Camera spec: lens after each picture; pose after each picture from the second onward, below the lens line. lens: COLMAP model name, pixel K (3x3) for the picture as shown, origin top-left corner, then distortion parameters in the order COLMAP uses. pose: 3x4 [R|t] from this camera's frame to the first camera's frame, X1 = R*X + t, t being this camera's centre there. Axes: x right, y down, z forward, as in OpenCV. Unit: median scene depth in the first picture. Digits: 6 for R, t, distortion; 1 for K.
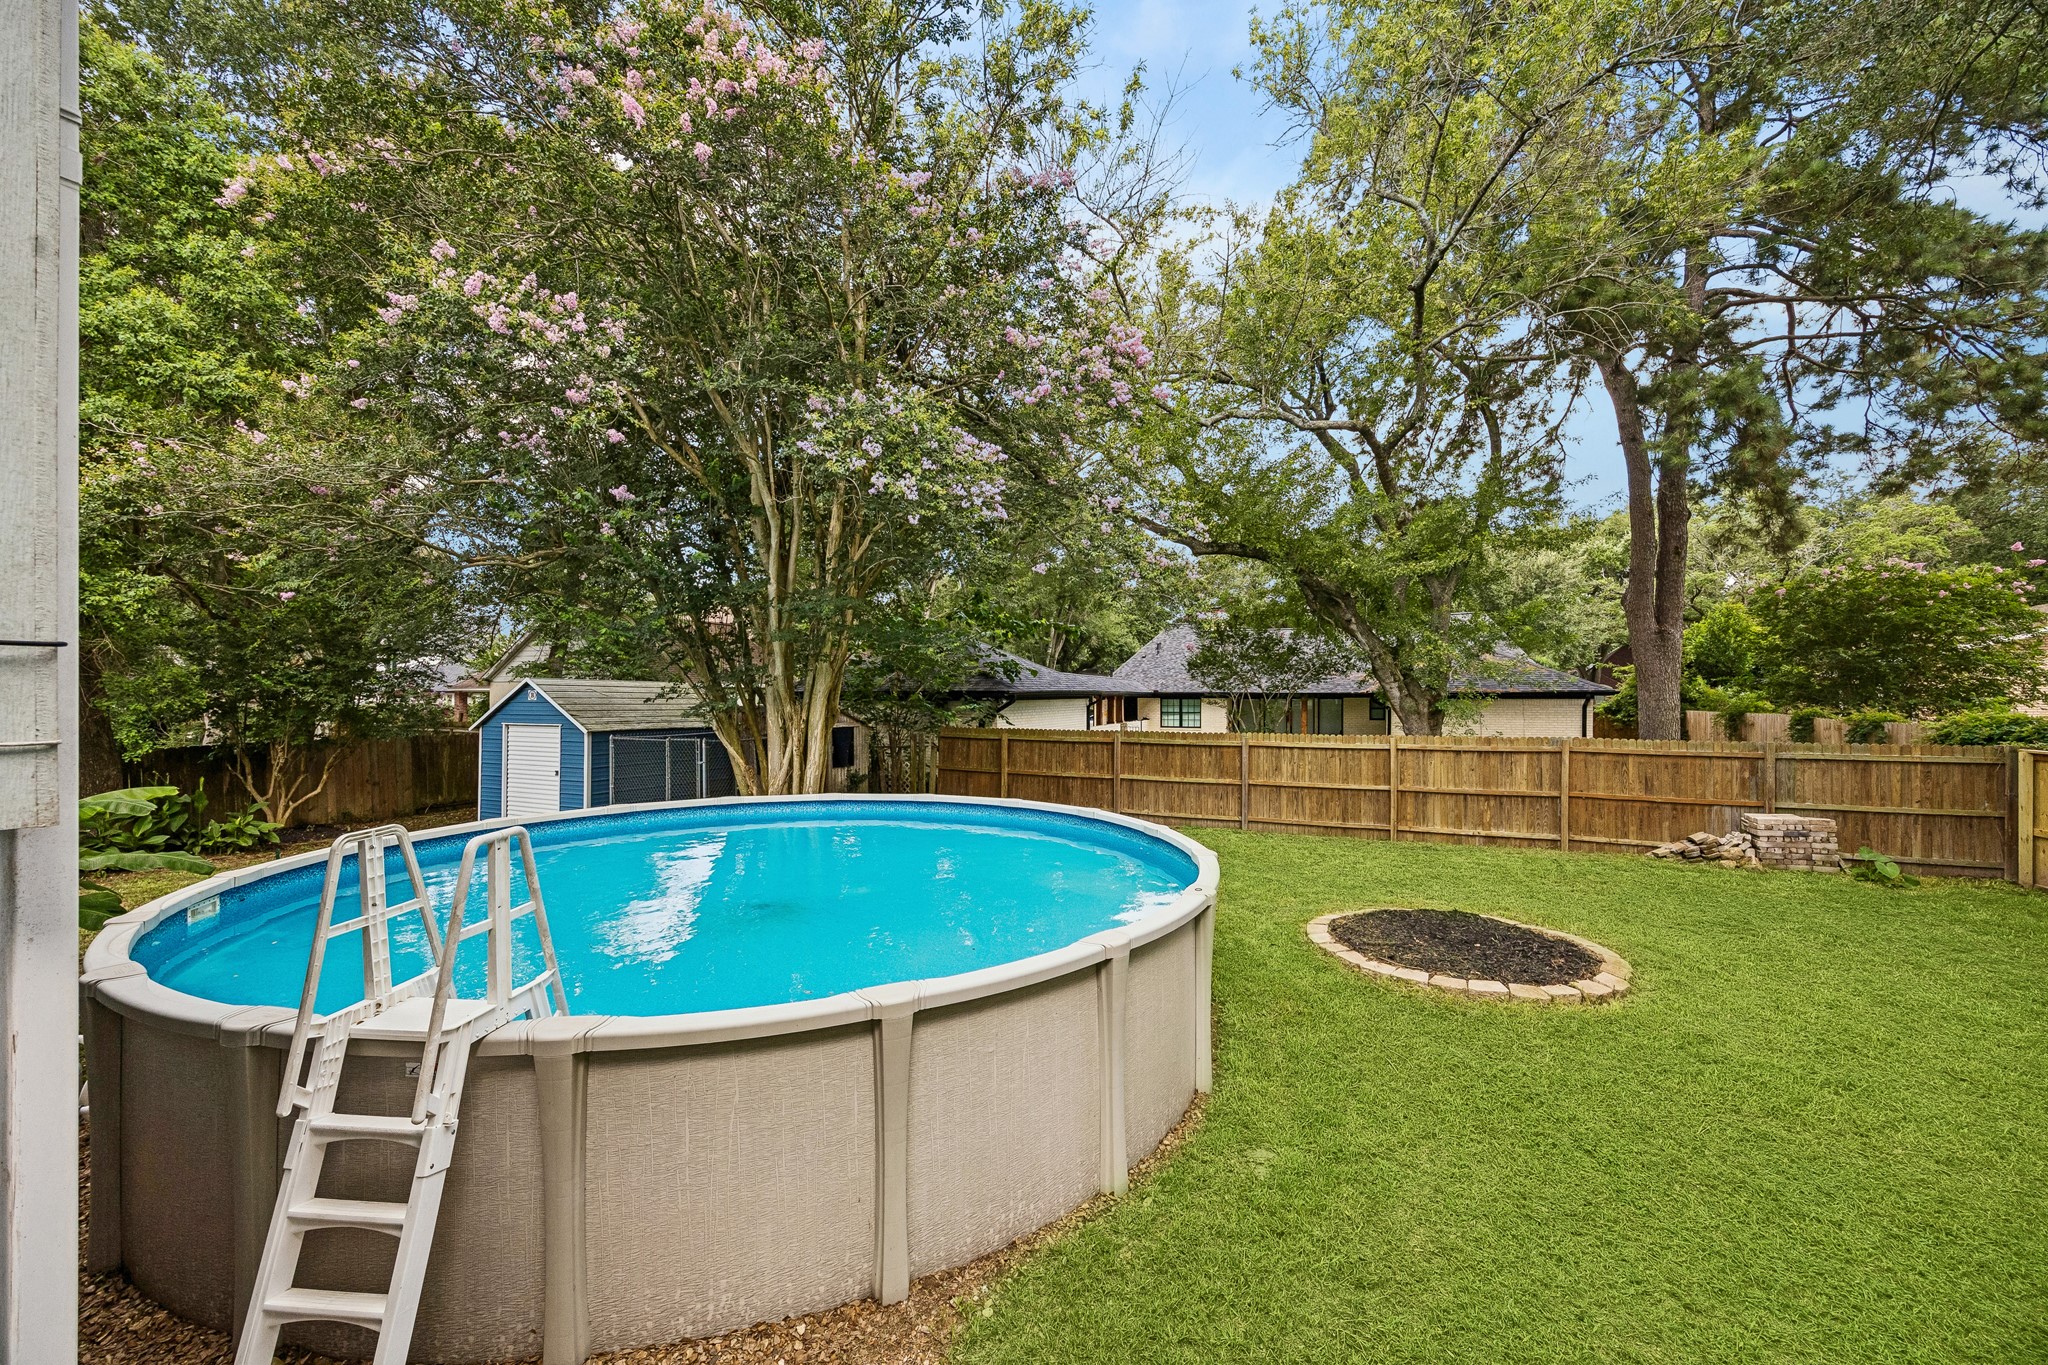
lens RADIAL K [[788.9, 0, 1024.6], [0, 788.9, 679.6], [0, 0, 1]] dist [-0.005445, 0.000281]
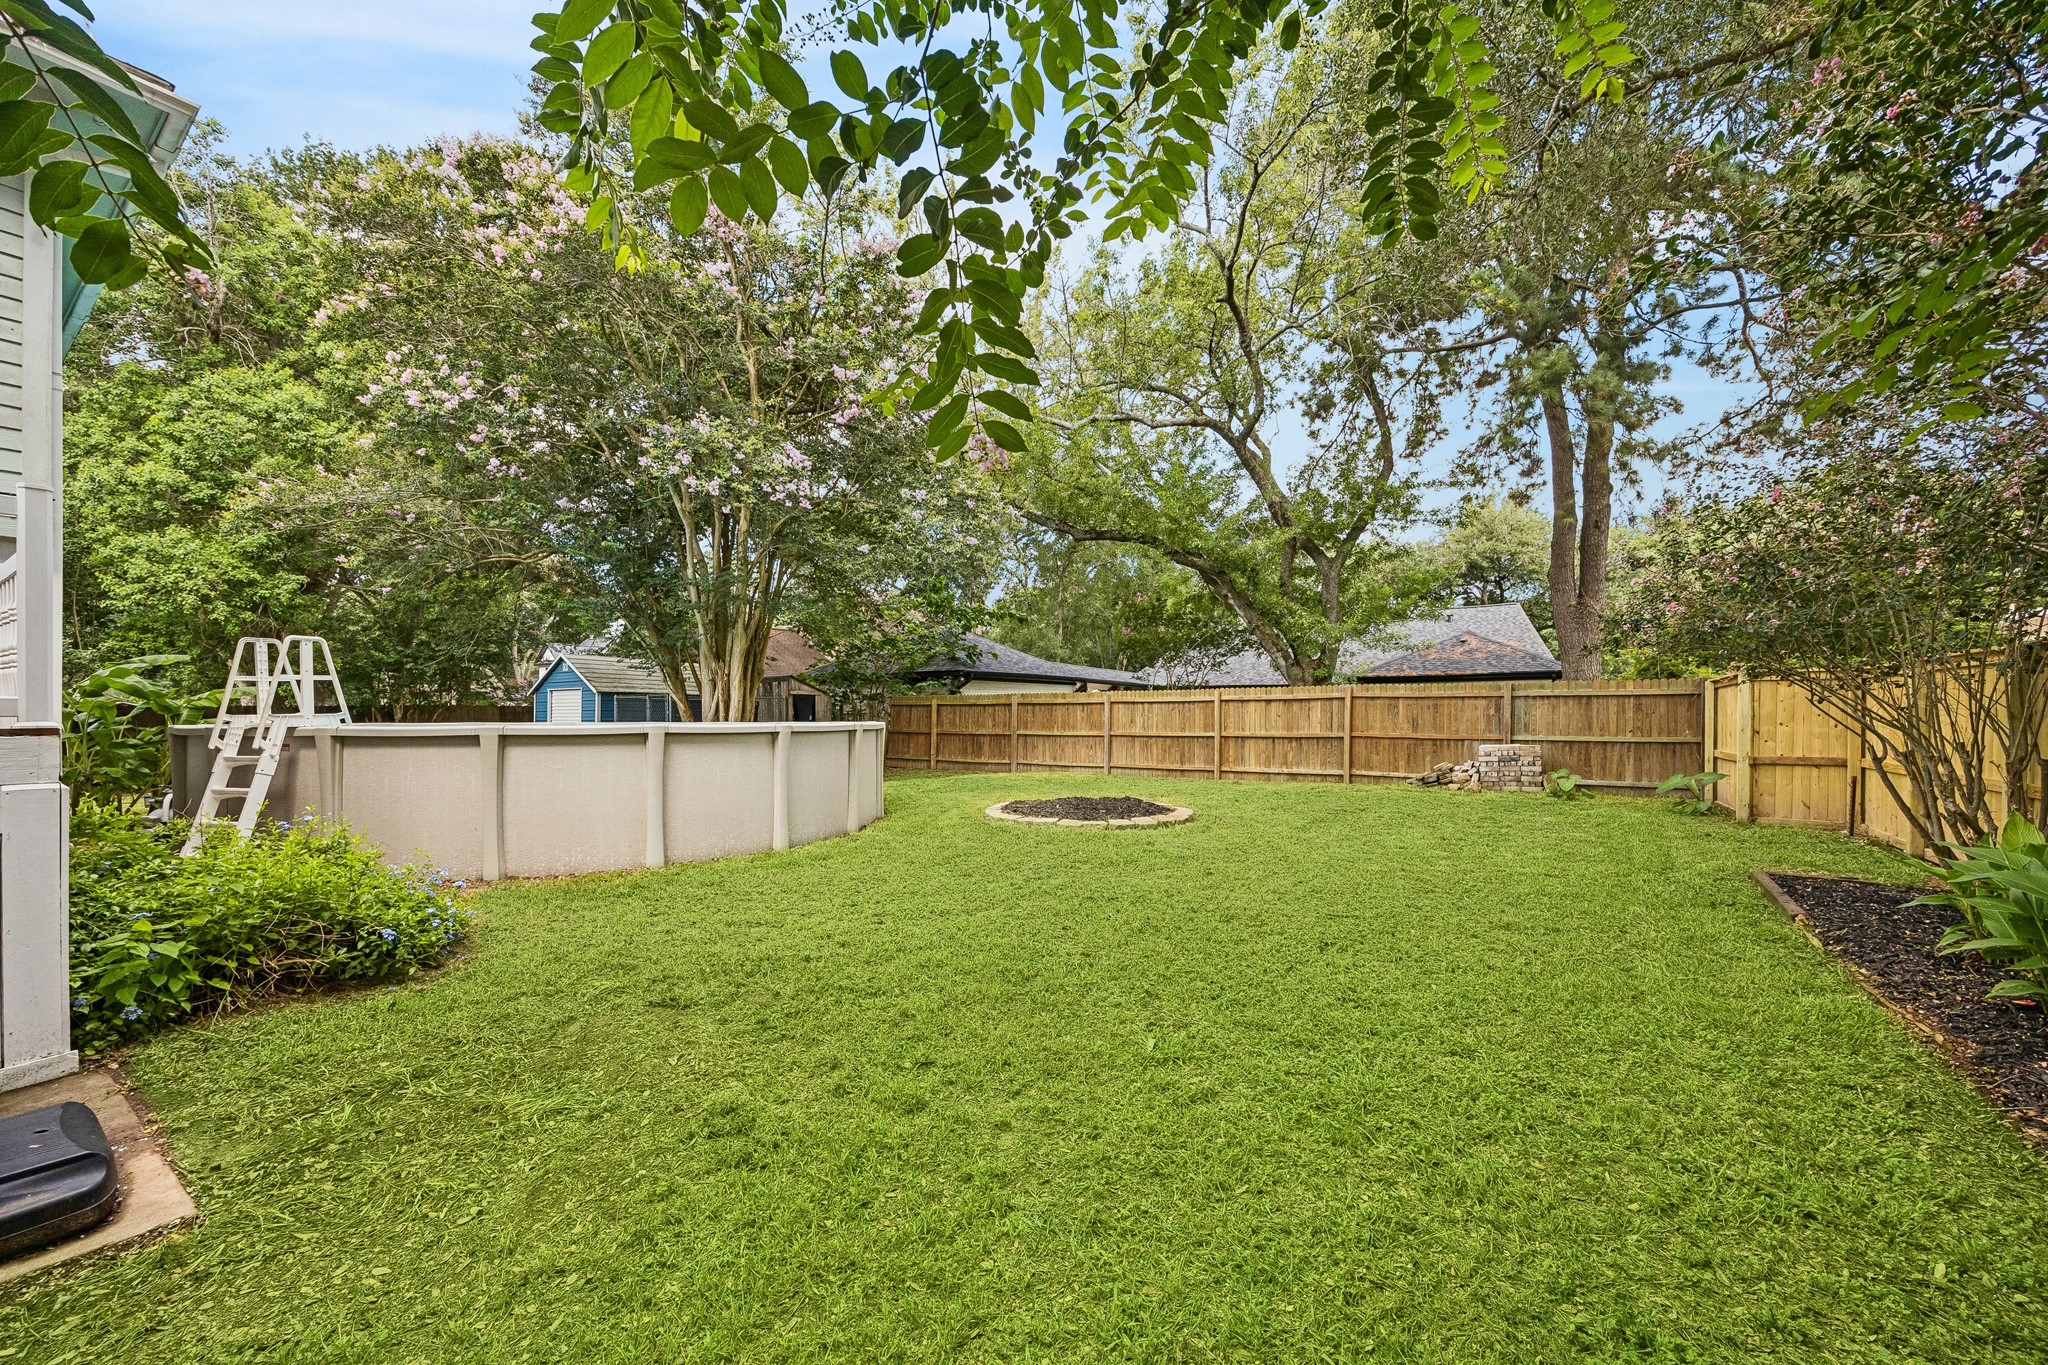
lens RADIAL K [[788.9, 0, 1018.9], [0, 788.9, 701.0], [0, 0, 1]] dist [-0.005445, 0.000281]
pose [[0.985422, -0.003923, -0.170084, 0.434805], [0.004400, 0.999987, 0.002427, 0.097676], [0.170072, -0.003140, 0.985427, -0.214592]]
